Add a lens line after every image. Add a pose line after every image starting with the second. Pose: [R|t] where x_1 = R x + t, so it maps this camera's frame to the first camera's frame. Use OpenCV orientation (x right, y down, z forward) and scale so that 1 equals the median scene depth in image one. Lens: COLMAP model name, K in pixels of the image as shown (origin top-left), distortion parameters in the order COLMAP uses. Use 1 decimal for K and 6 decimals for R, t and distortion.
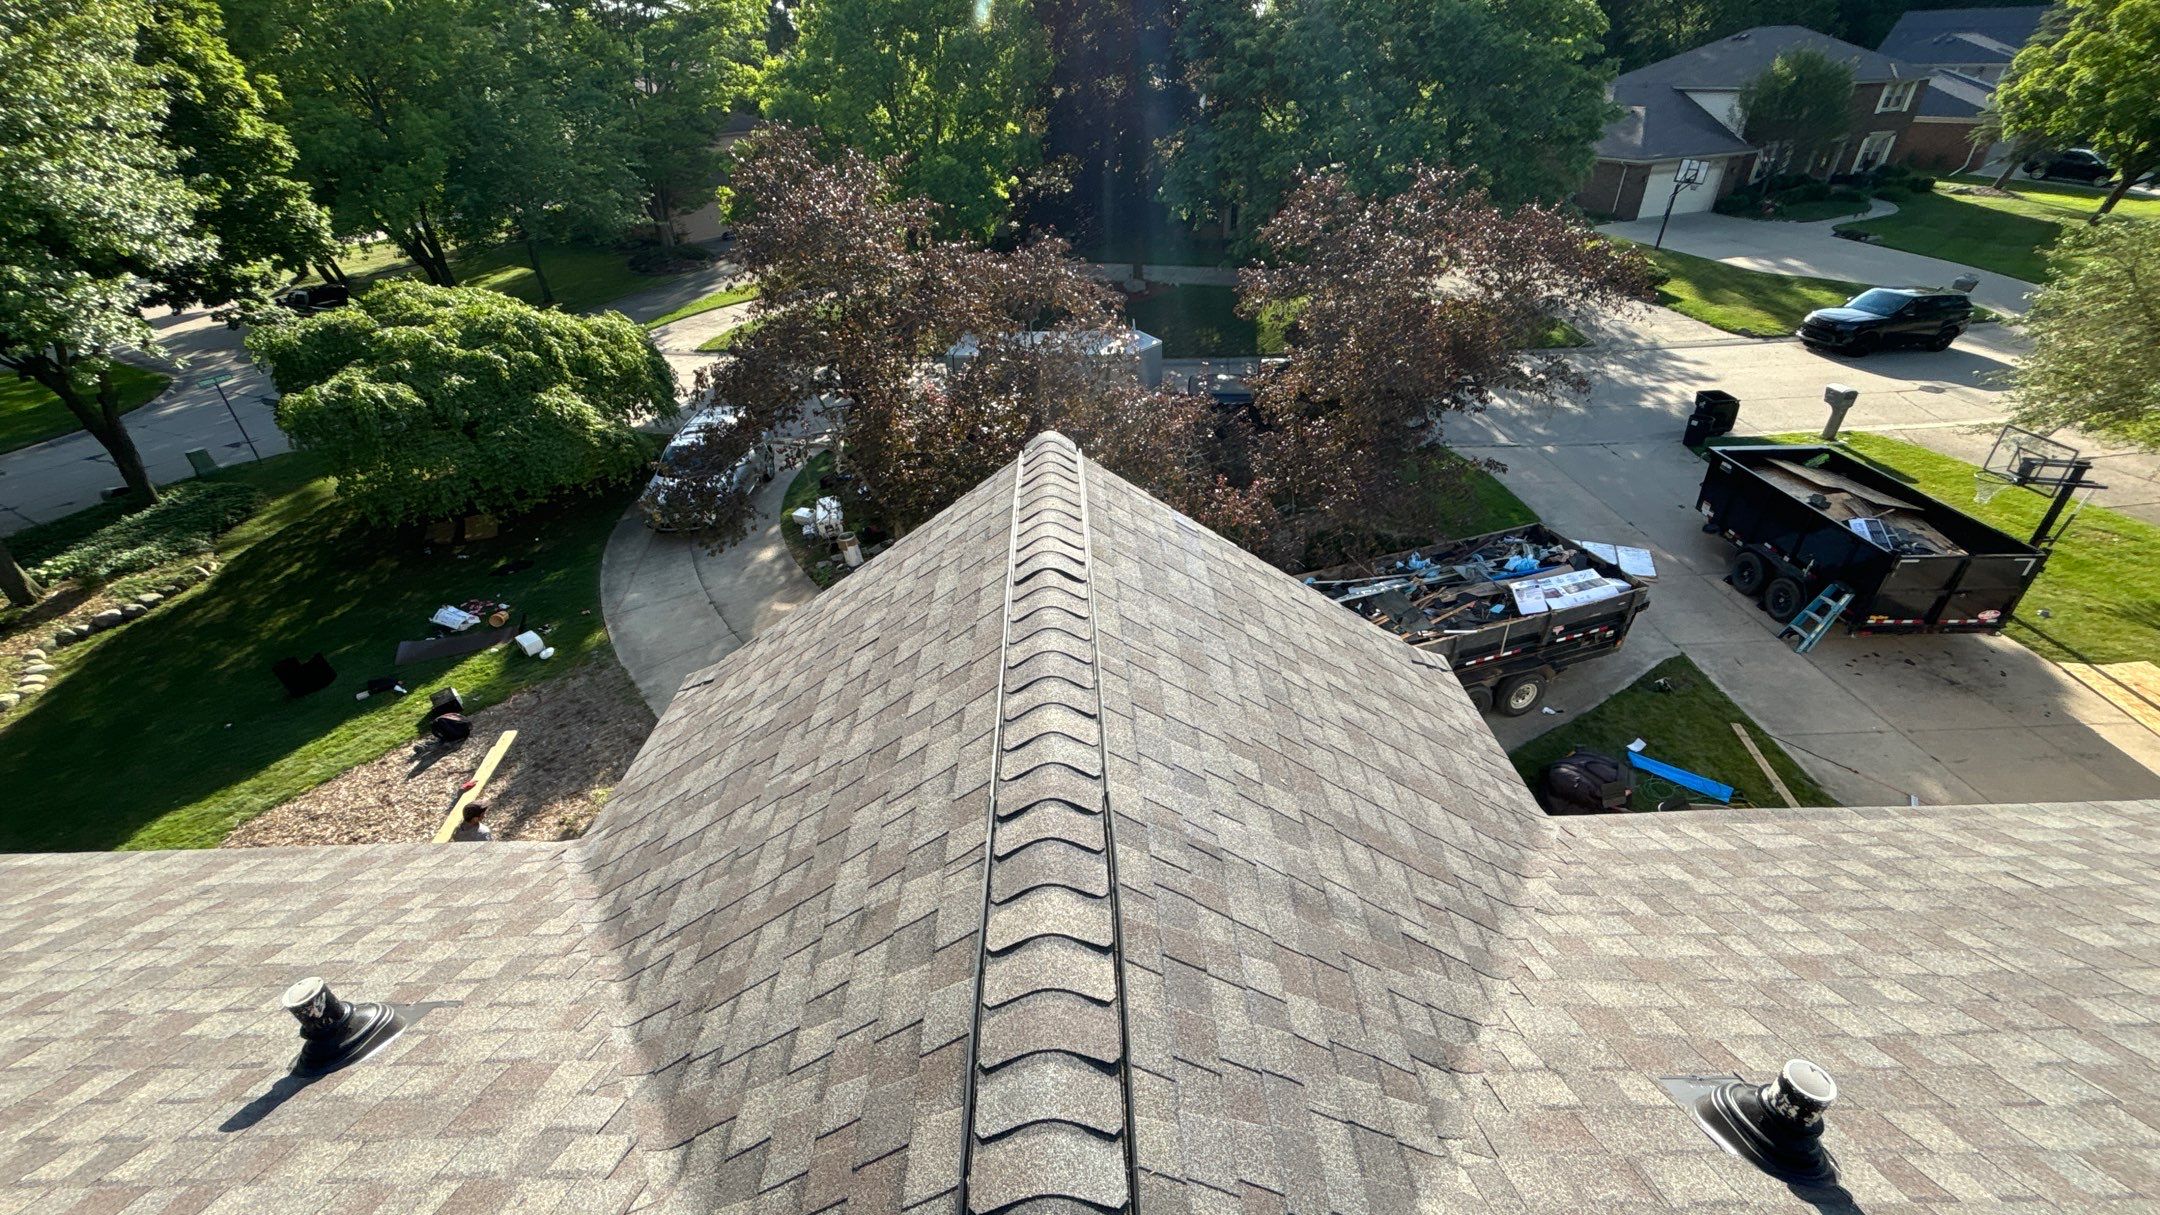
lens RADIAL K [[866.6, 0, 1079.8], [0, 866.6, 599.1], [0, 0, 1]] dist [-0.002344, 0.001526]
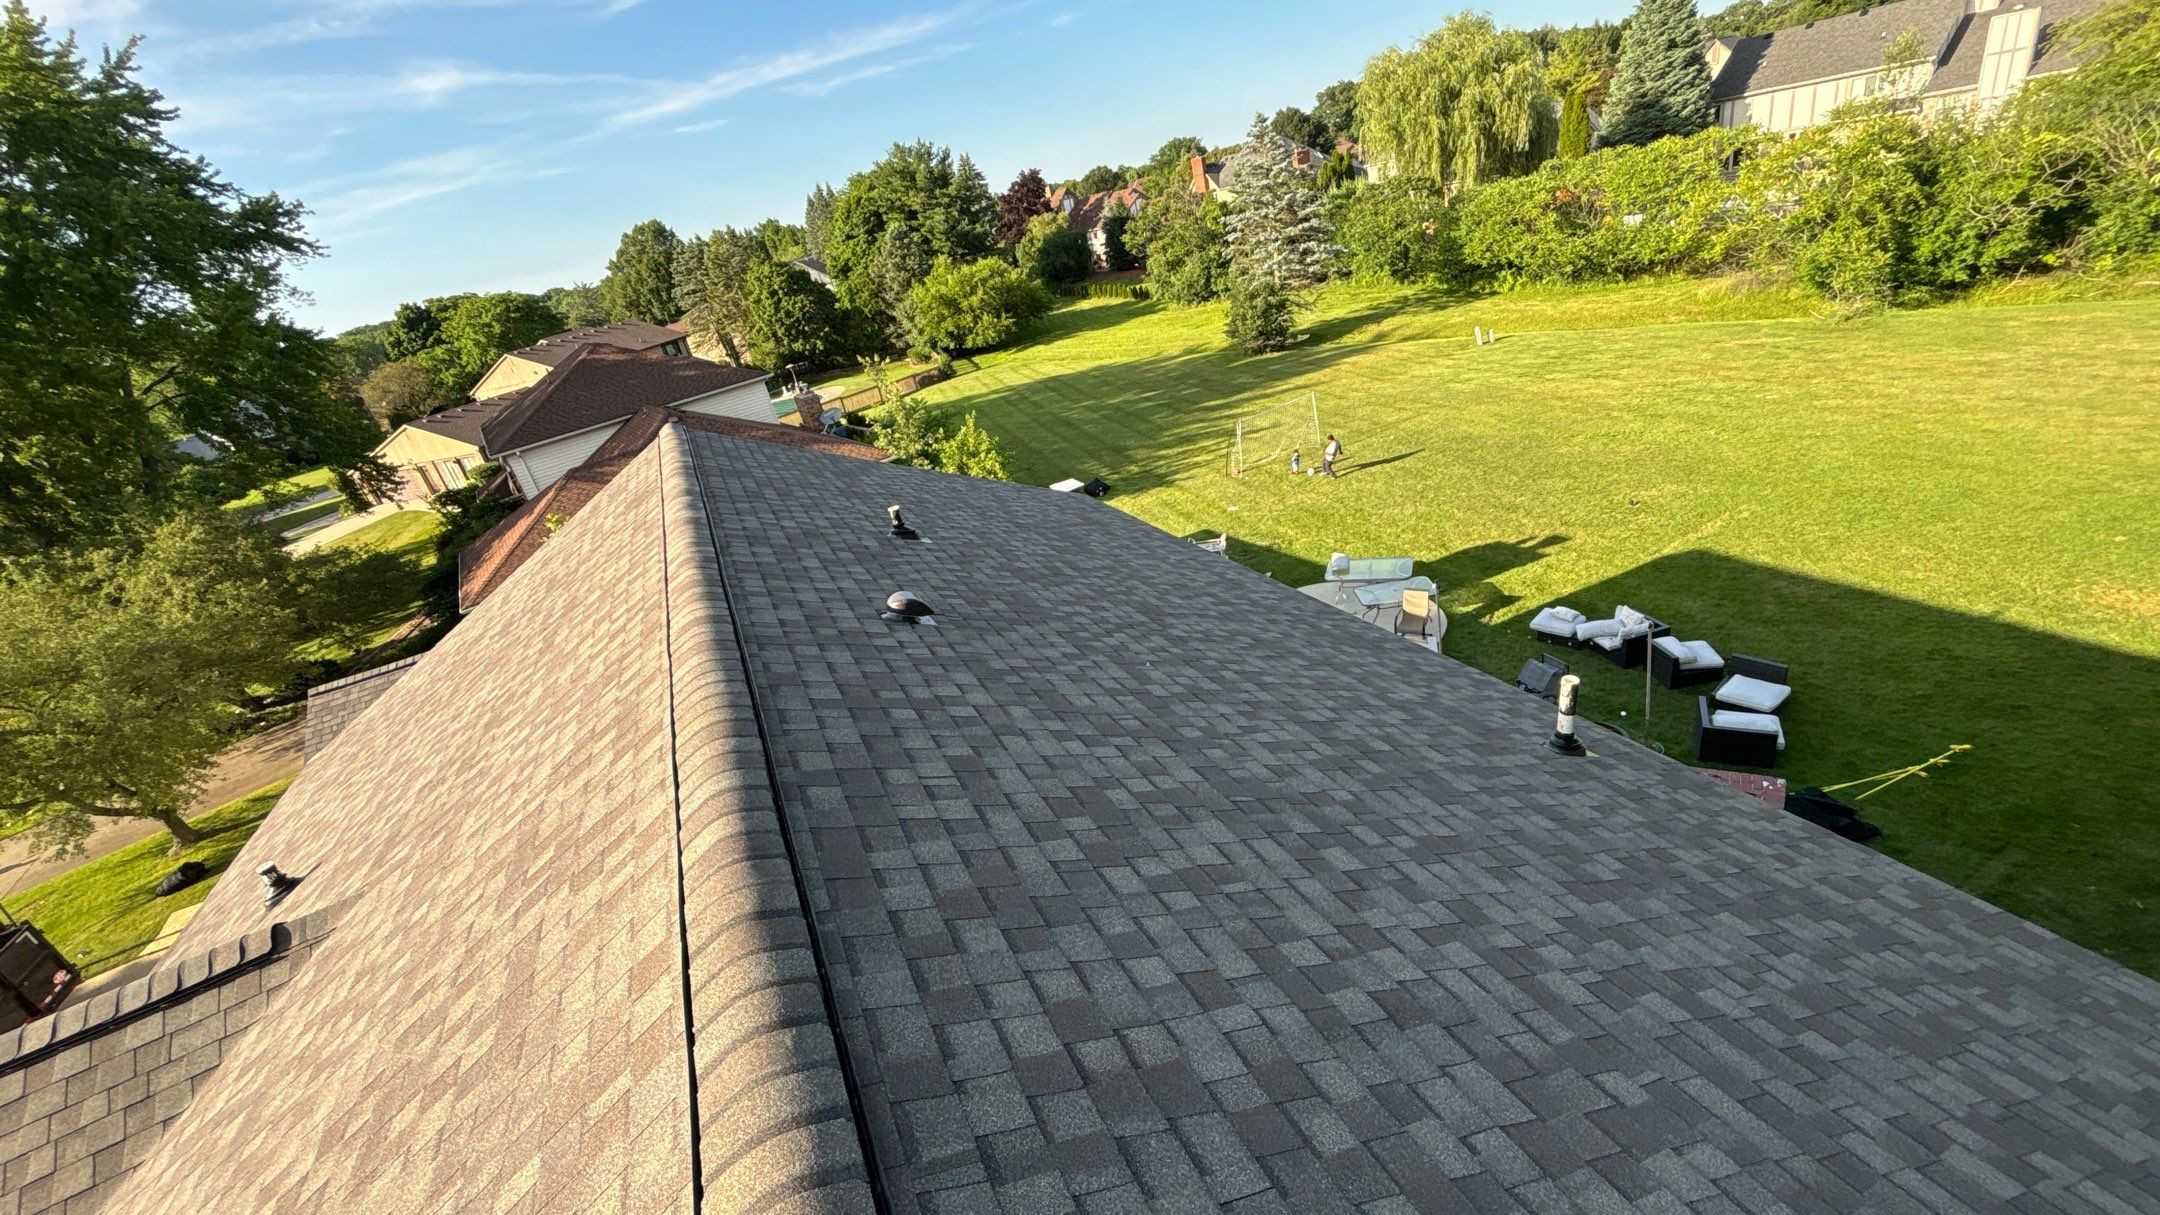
lens RADIAL K [[866.6, 0, 1077.3], [0, 866.6, 607.7], [0, 0, 1]] dist [-0.002344, 0.001526]
pose [[-0.411263, -0.279929, 0.867469, -0.345142], [0.656586, 0.569144, 0.494945, 0.050213], [-0.632264, 0.773120, -0.050270, -0.174050]]
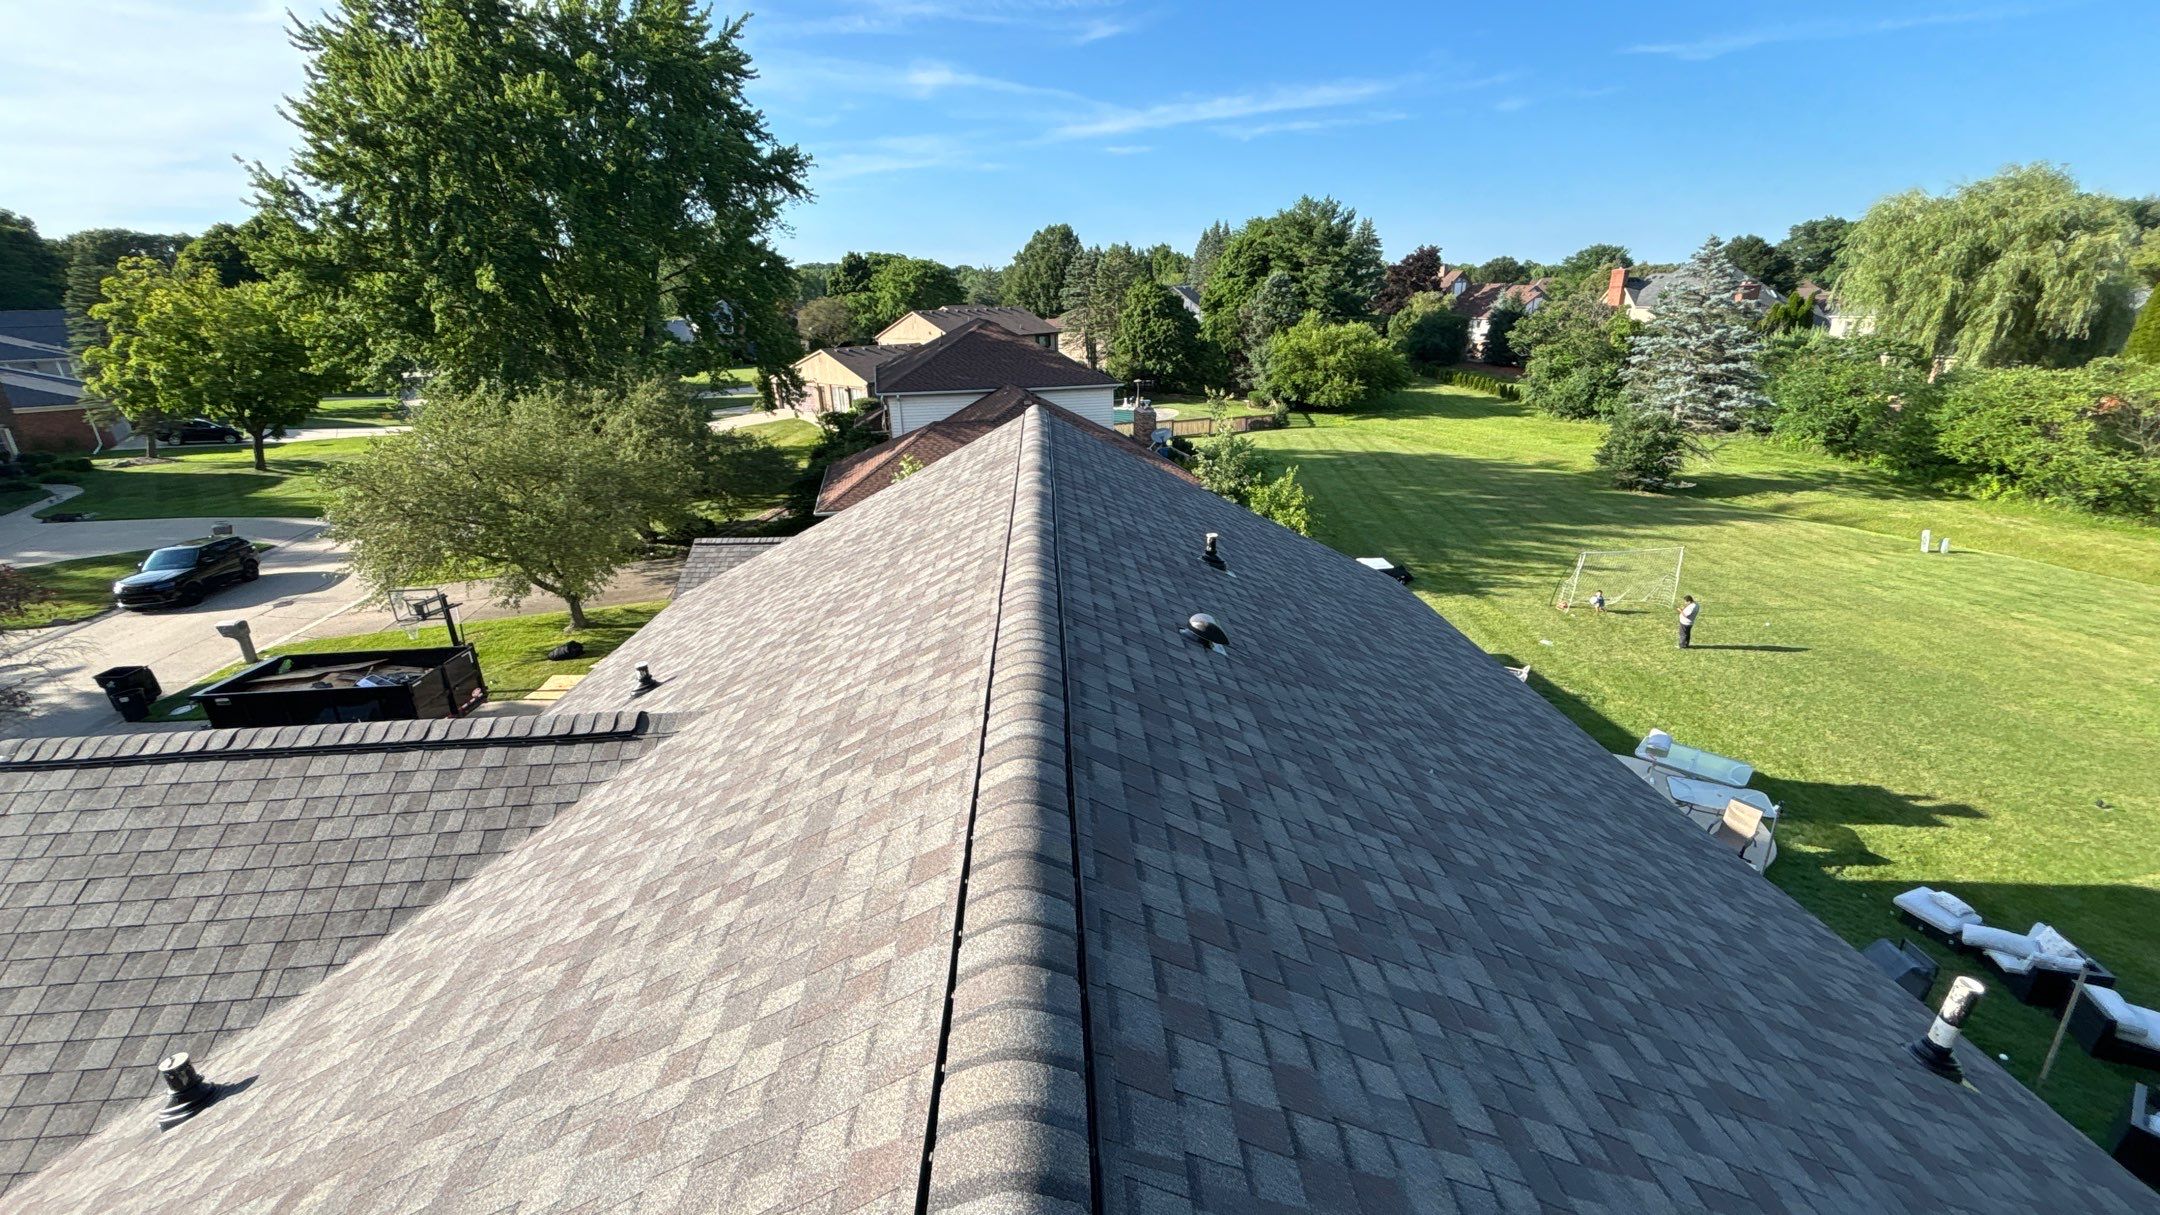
lens RADIAL K [[866.6, 0, 1080.4], [0, 866.6, 607.4], [0, 0, 1]] dist [-0.002344, 0.001526]
pose [[-0.042351, -0.314590, 0.948282, -0.345392], [0.546667, 0.787156, 0.285551, 0.040669], [-0.836278, 0.530488, 0.138639, -0.159549]]
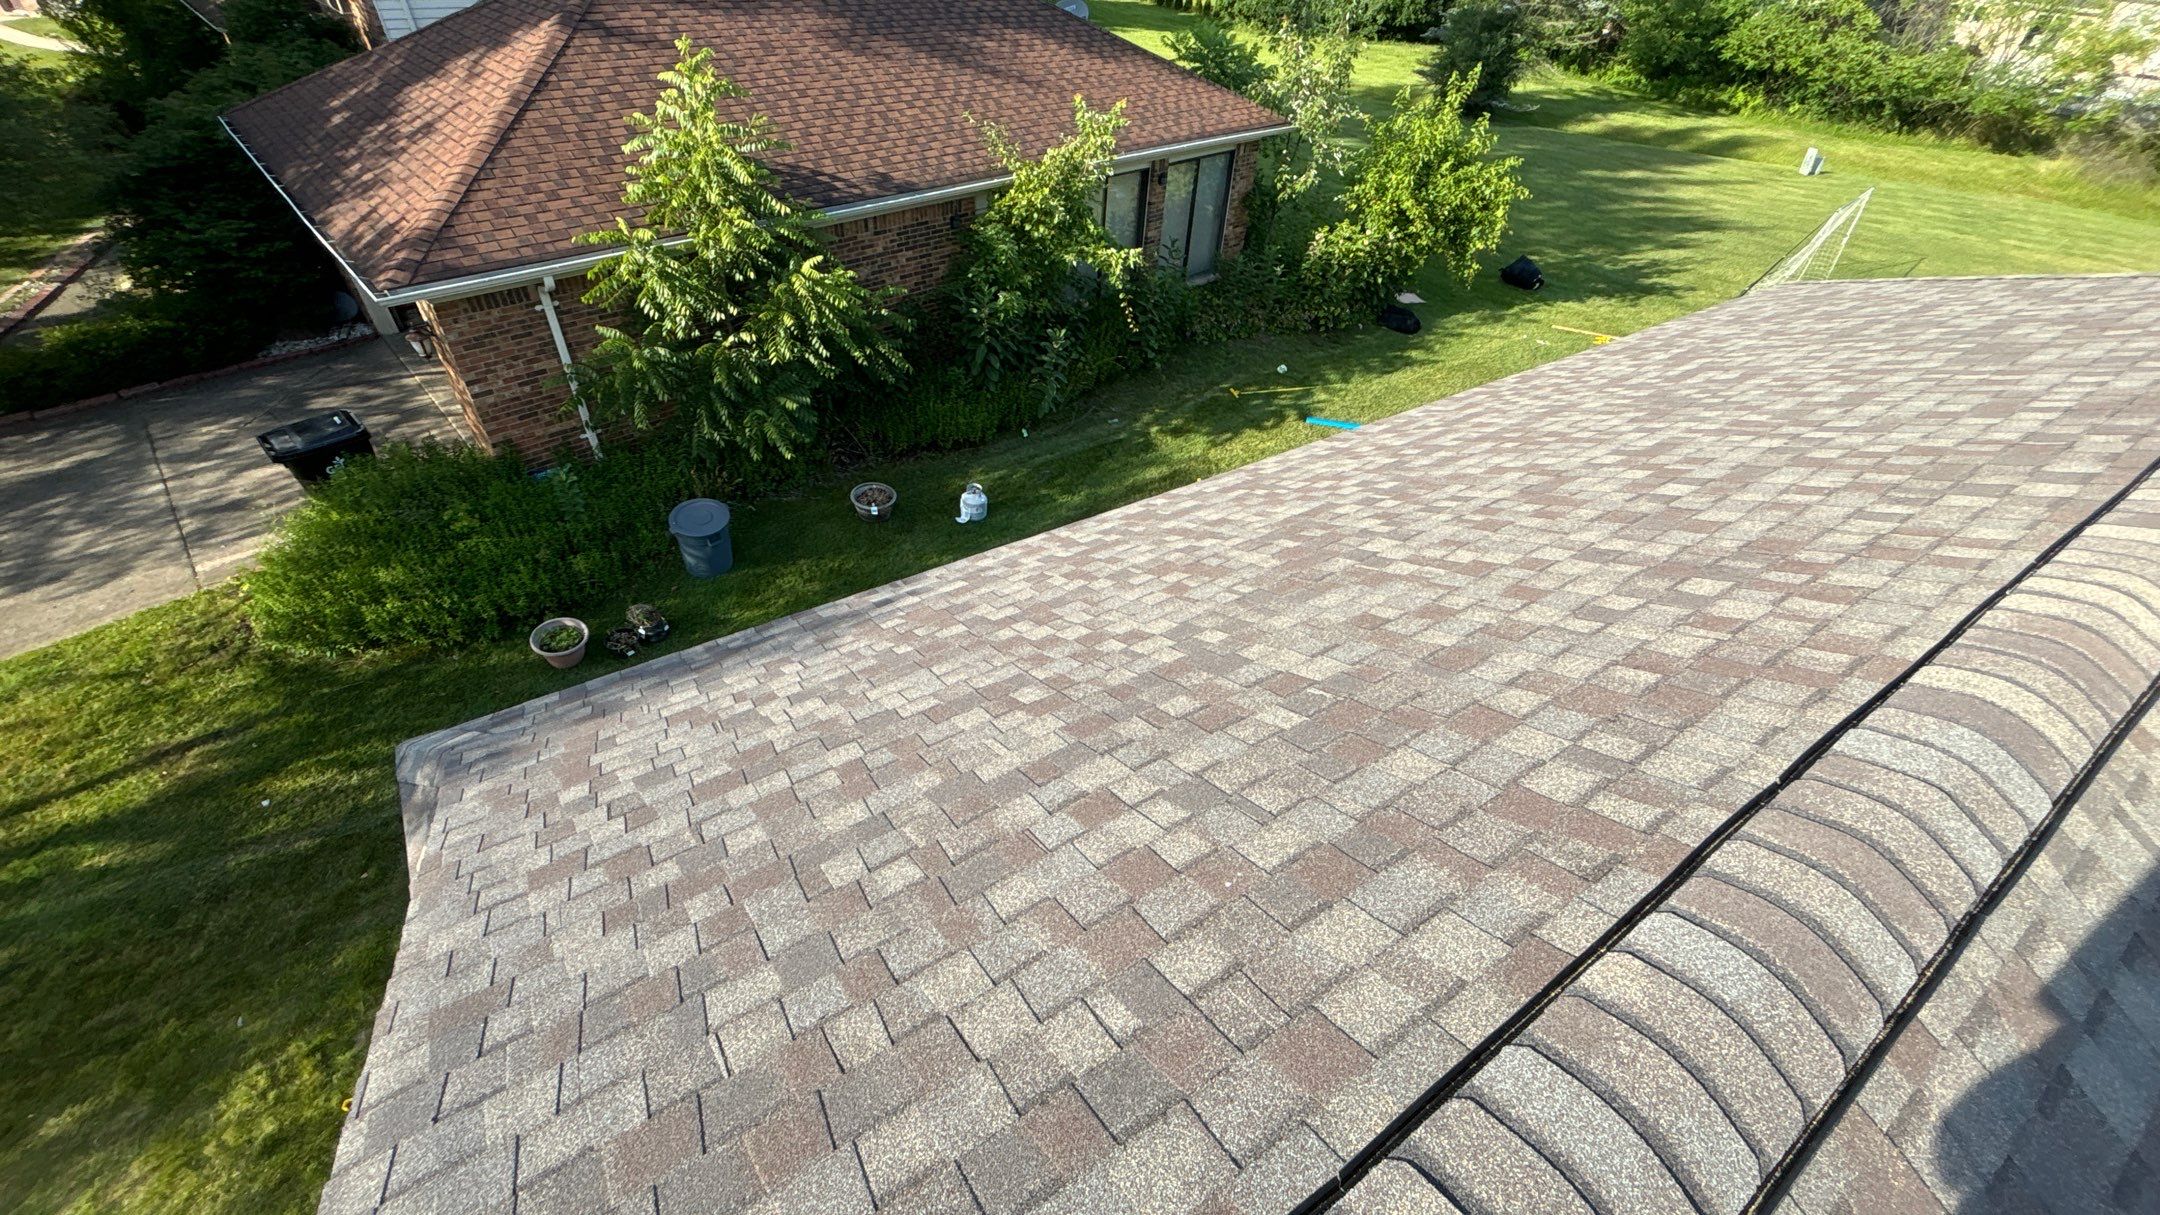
lens RADIAL K [[866.6, 0, 1083.7], [0, 866.6, 611.8], [0, 0, 1]] dist [-0.002344, 0.001526]
pose [[-0.558546, -0.526802, 0.640708, 0.845416], [0.416064, 0.490292, 0.765836, -0.010559], [-0.717577, 0.694330, -0.054667, 0.307296]]
